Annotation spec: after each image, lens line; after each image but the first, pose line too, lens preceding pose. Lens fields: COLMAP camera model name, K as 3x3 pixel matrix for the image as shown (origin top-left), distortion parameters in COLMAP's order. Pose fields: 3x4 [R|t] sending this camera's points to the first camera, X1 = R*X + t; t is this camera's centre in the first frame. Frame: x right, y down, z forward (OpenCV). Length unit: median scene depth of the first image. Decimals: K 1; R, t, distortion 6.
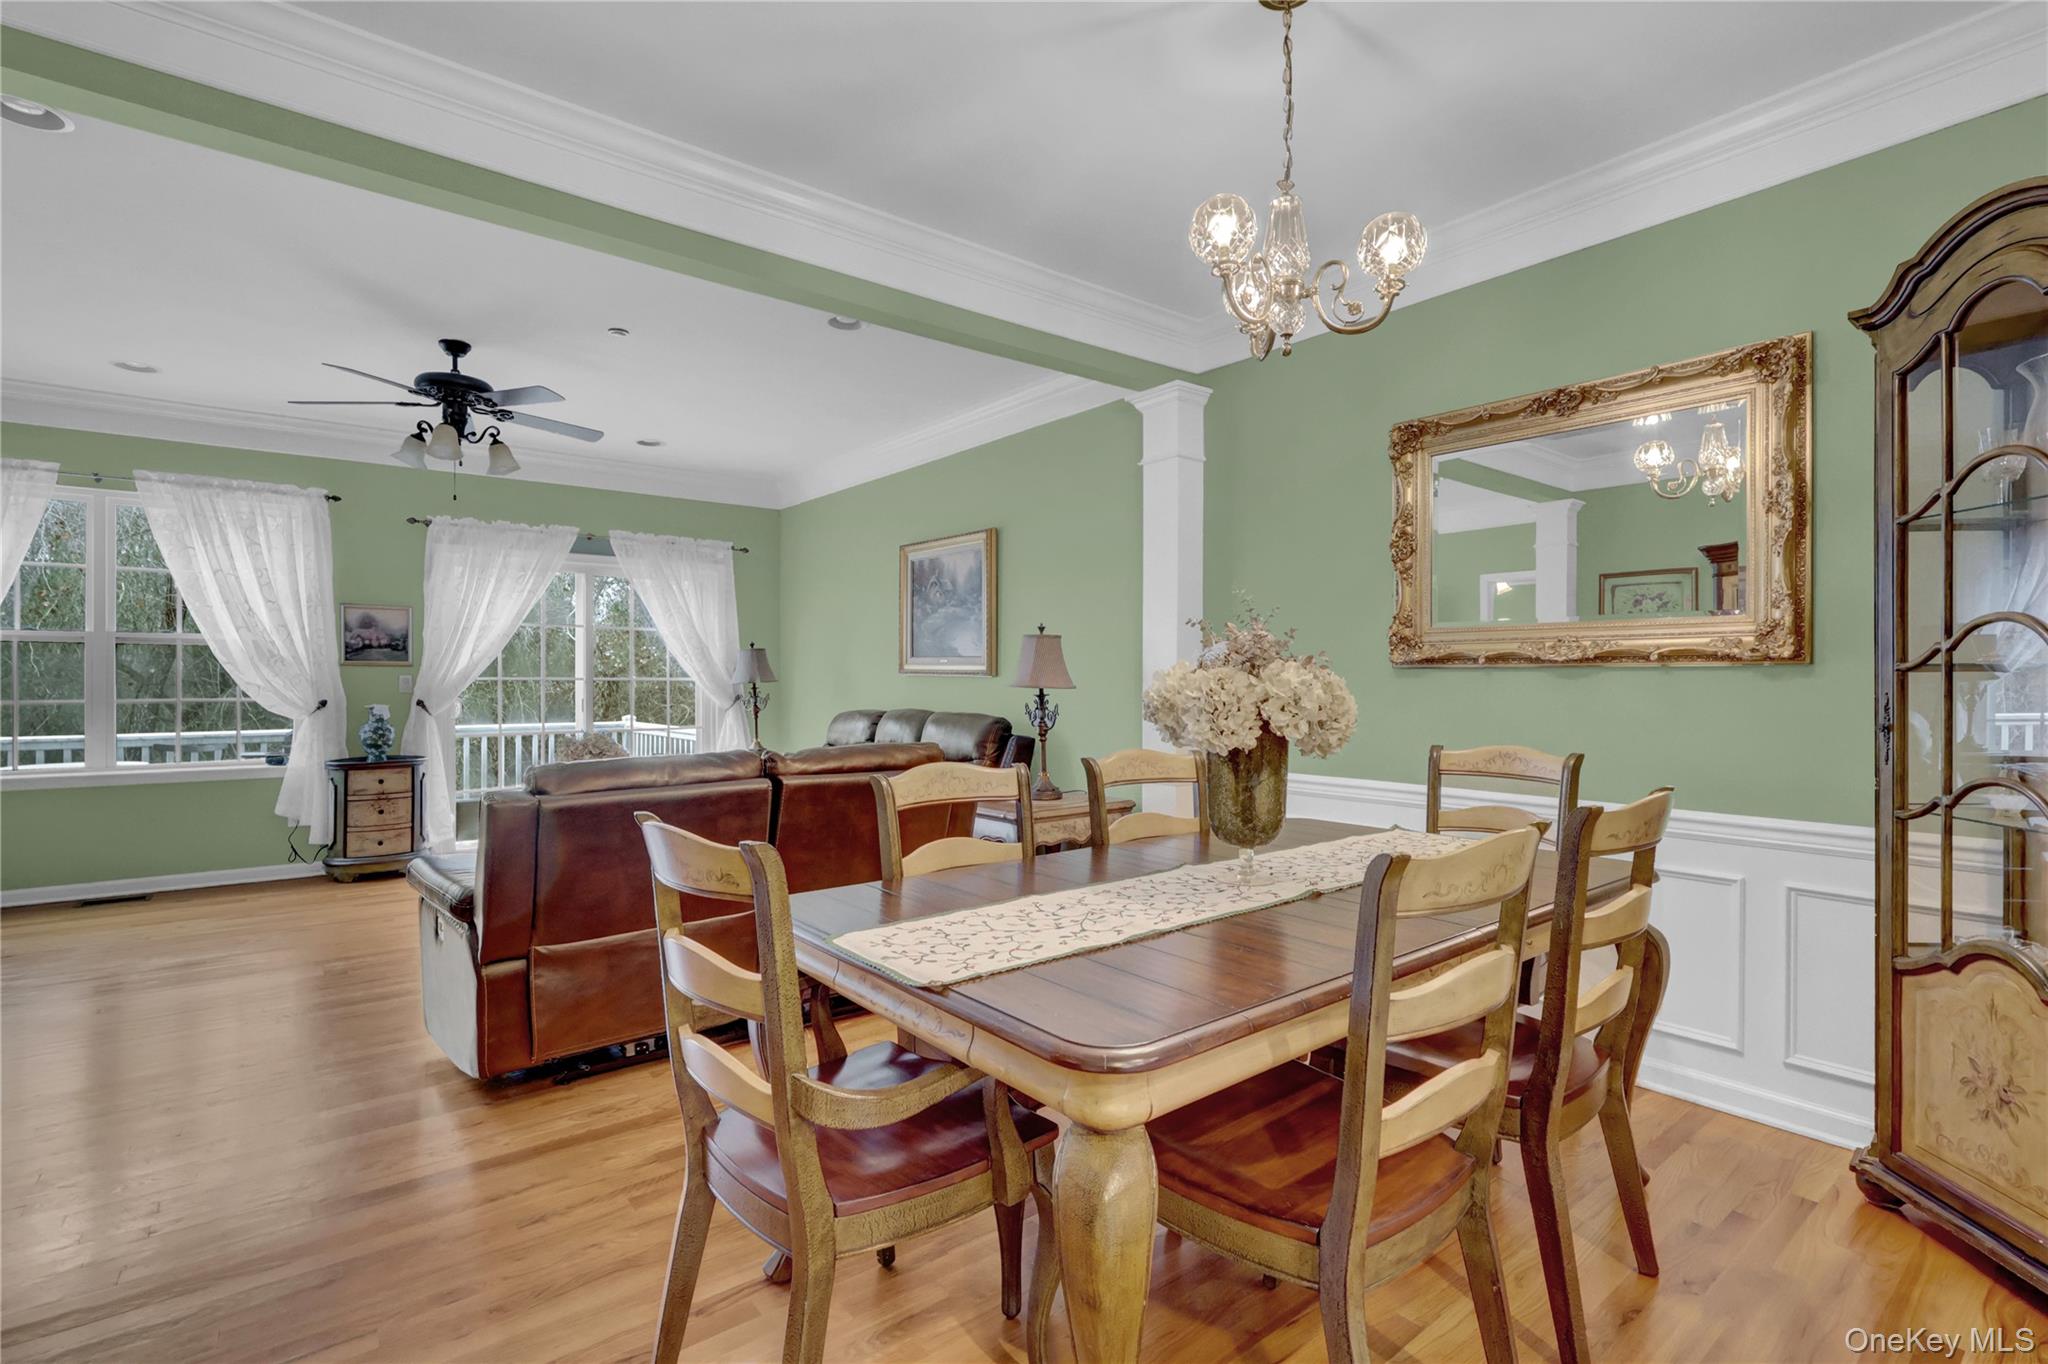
lens RADIAL K [[942.9, 0, 1026.7], [0, 942.9, 681.2], [0, 0, 1]] dist [0.001066, 0.000058]
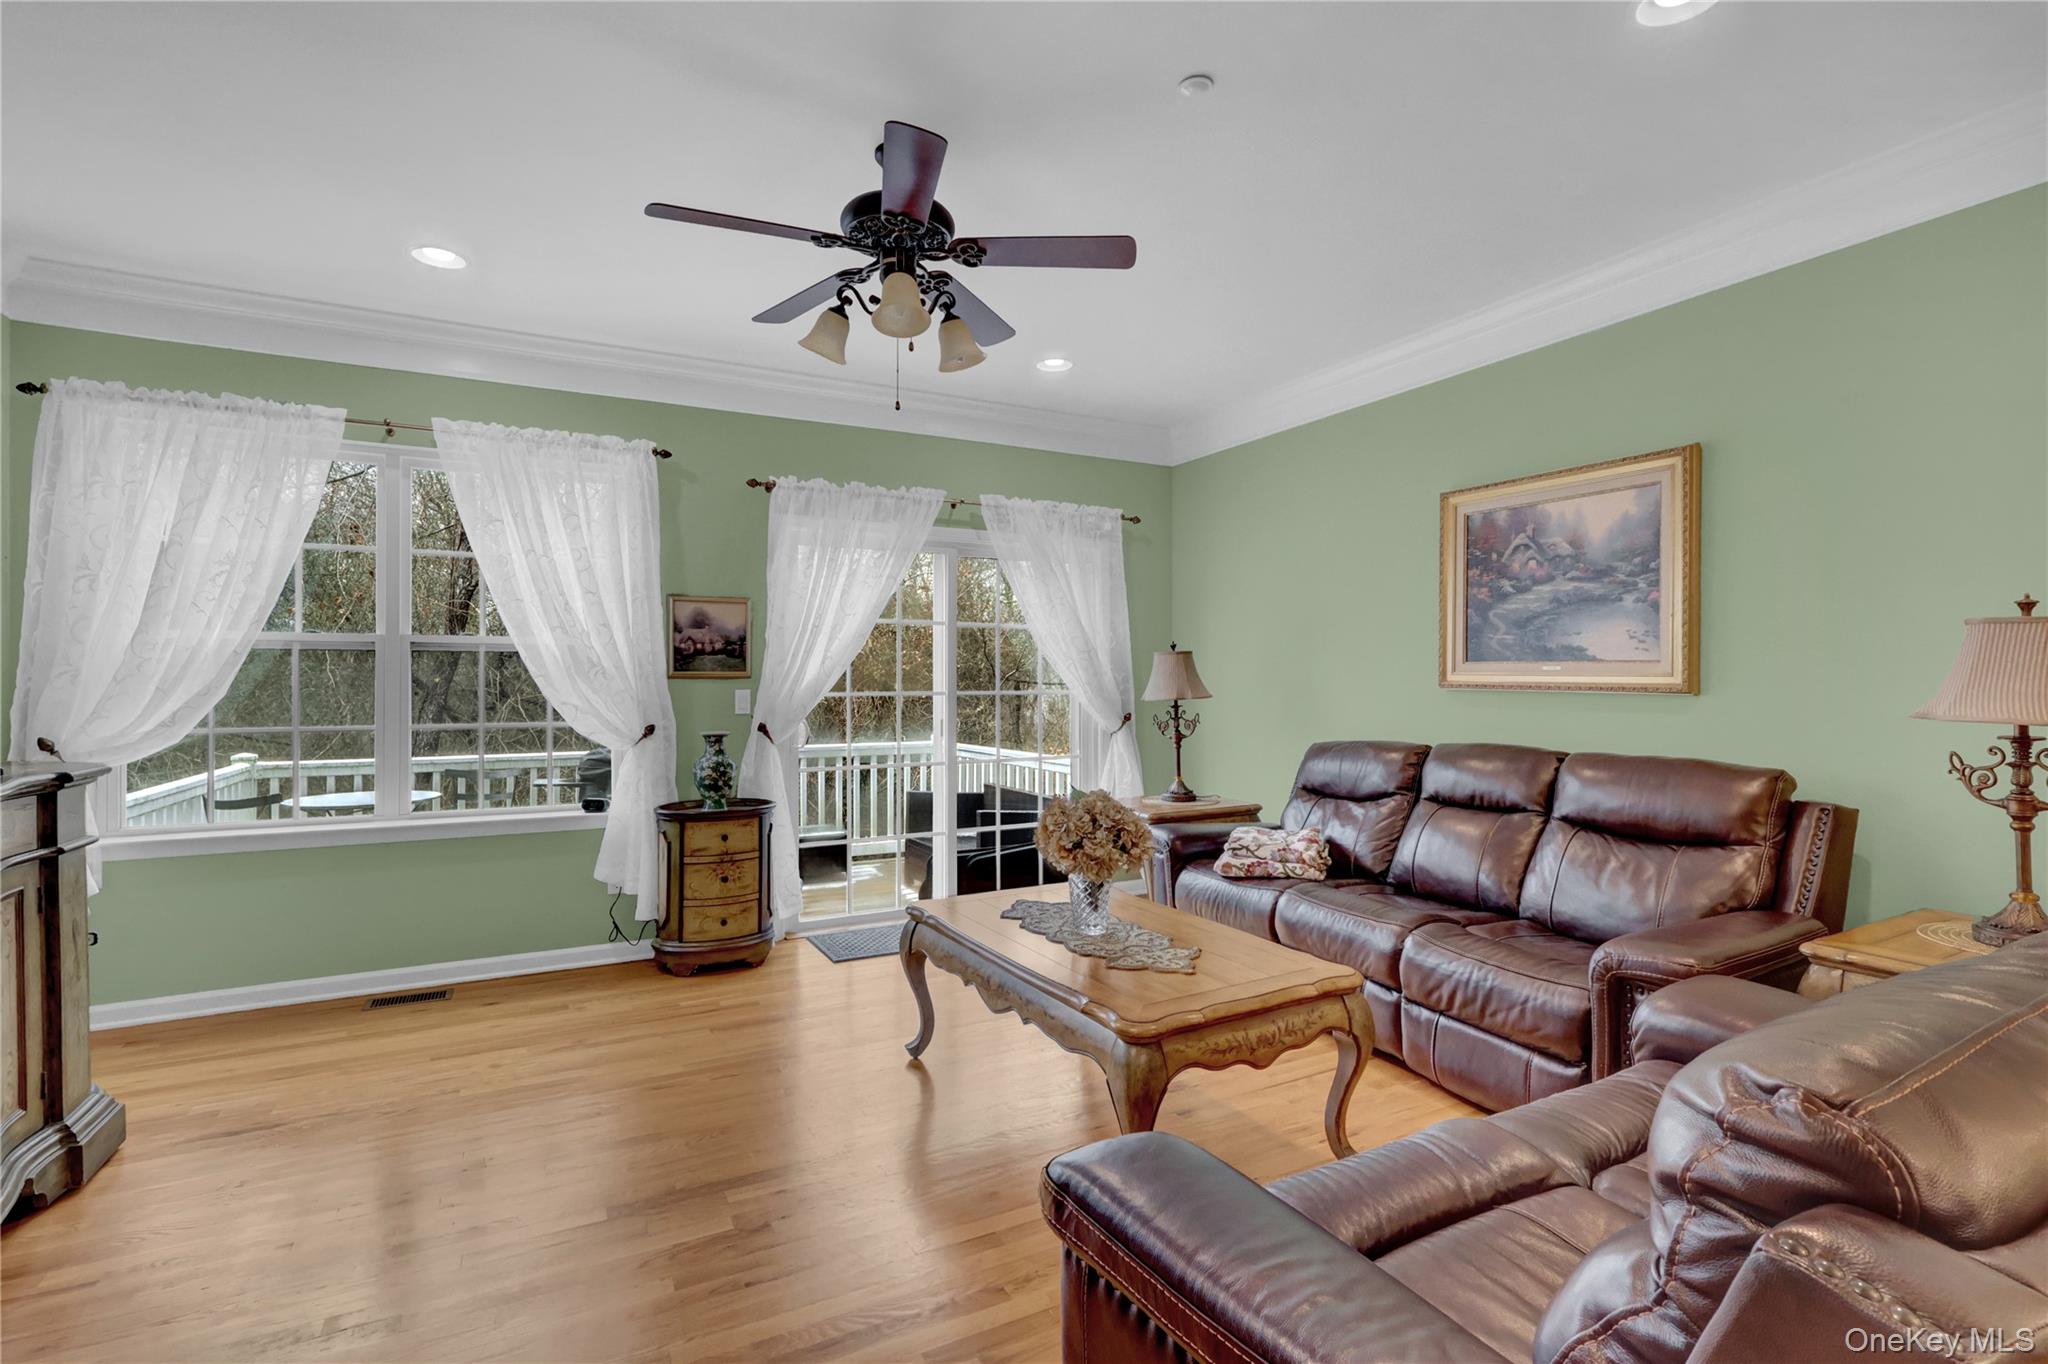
lens RADIAL K [[949.6, 0, 1031.1], [0, 949.6, 680.2], [0, 0, 1]] dist [0.001732, 0.000704]
pose [[0.983606, -0.002365, -0.180318, -0.321730], [0.001545, 0.999988, -0.004689, -0.011424], [0.180326, 0.004334, 0.983597, 0.323620]]
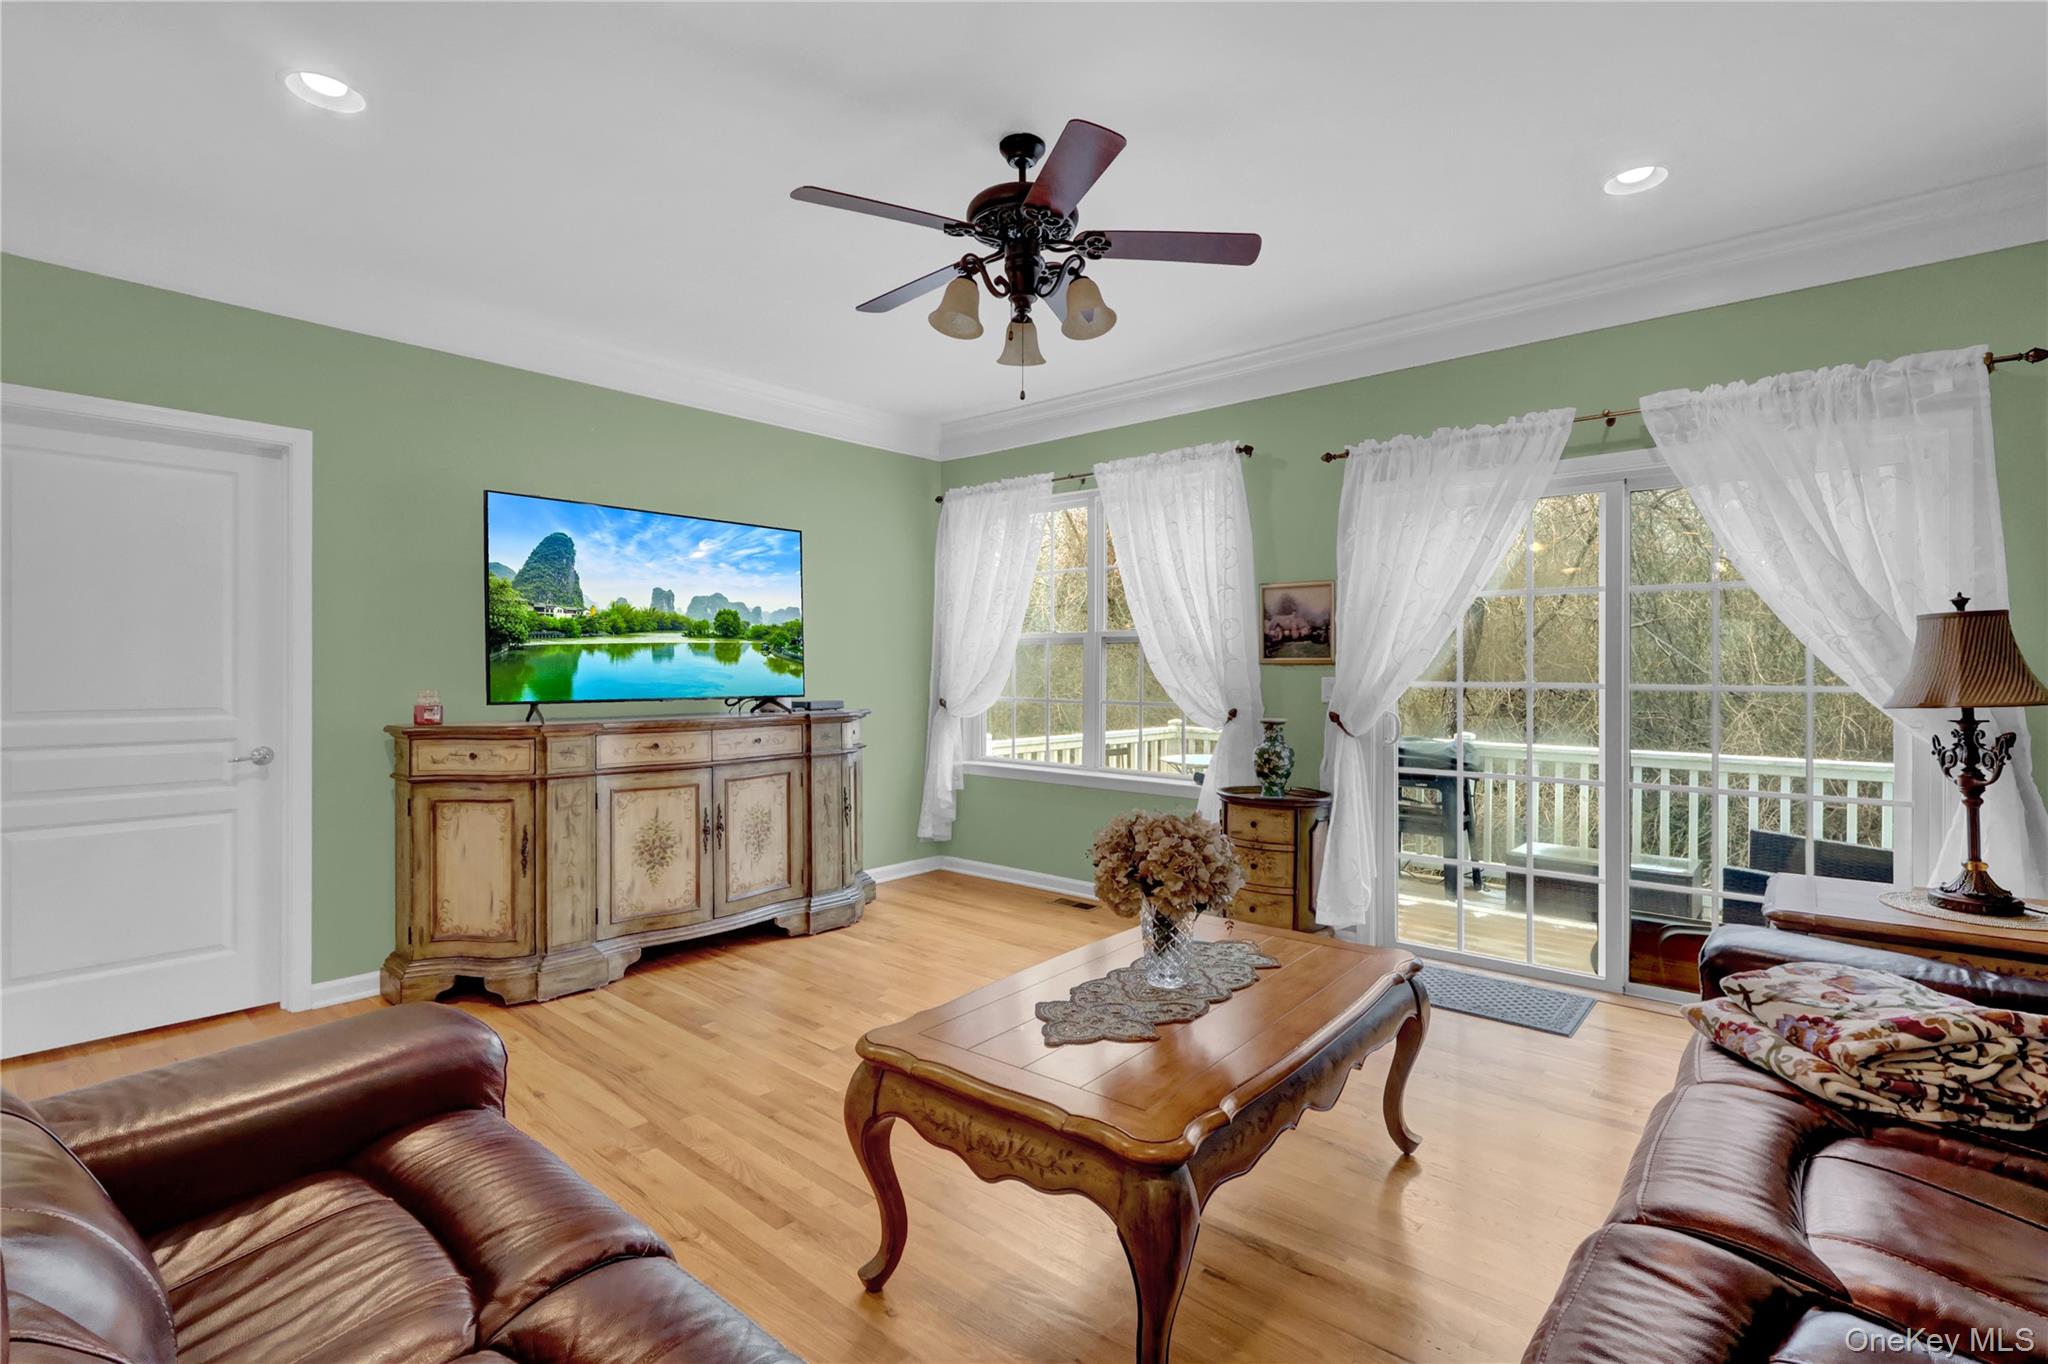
lens RADIAL K [[938.0, 0, 1028.1], [0, 938.0, 675.3], [0, 0, 1]] dist [-0.007946, 0.000178]
pose [[0.185817, 0.003380, -0.982579, -0.007532], [-0.016164, 0.999869, 0.000383, -0.005310], [0.982451, 0.015812, 0.185847, 0.701743]]
